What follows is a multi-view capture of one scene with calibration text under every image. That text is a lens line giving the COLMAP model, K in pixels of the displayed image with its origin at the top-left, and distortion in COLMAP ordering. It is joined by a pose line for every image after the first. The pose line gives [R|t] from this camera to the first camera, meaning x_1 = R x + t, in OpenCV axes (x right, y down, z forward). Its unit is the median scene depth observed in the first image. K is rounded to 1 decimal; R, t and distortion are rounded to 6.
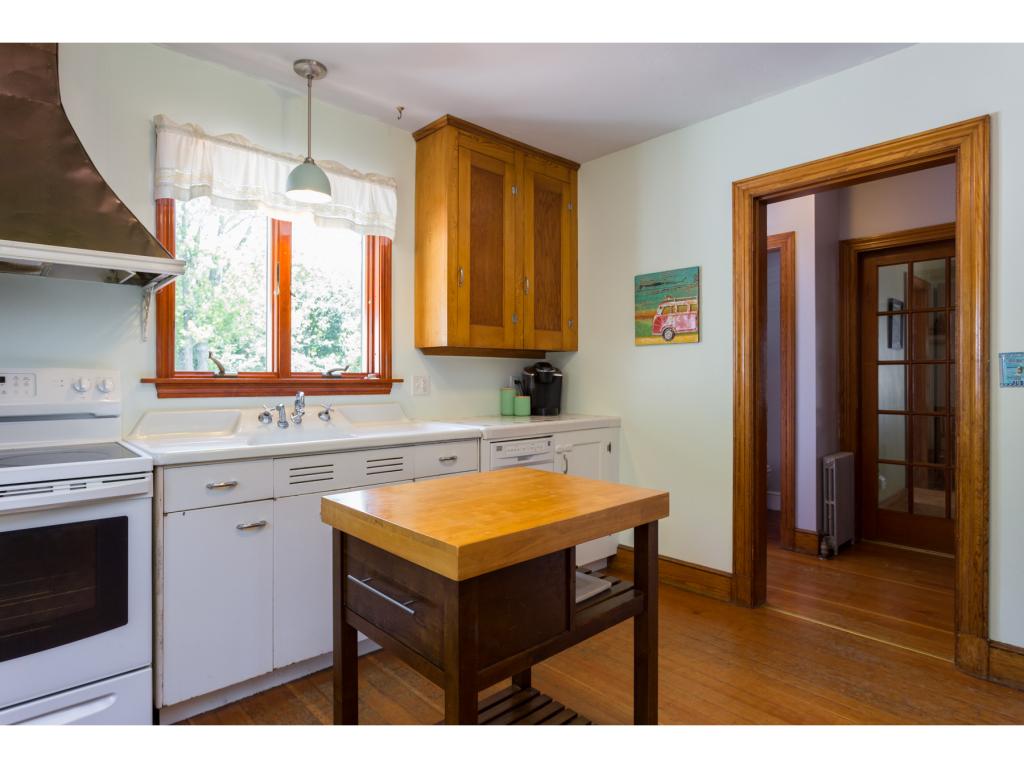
lens RADIAL K [[579.2, 0, 512.0], [0, 579.2, 384.0], [0, 0, 1]] dist [-0.006704, -0.001057]
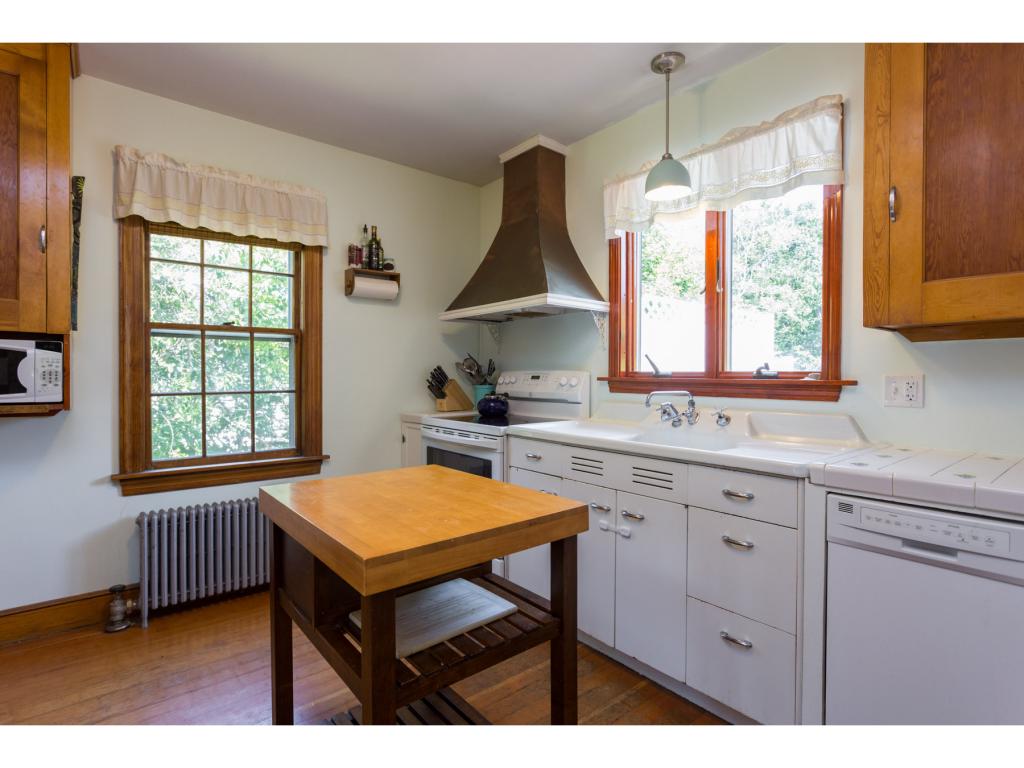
lens RADIAL K [[515.5, 0, 512.0], [0, 515.5, 384.0], [0, 0, 1]] dist [-0.001192, -0.000251]
pose [[-0.061191, 0.019961, -0.997926, 0.514090], [-0.012707, 0.999703, 0.020776, -0.014066], [0.998045, 0.013951, -0.060919, 0.745020]]
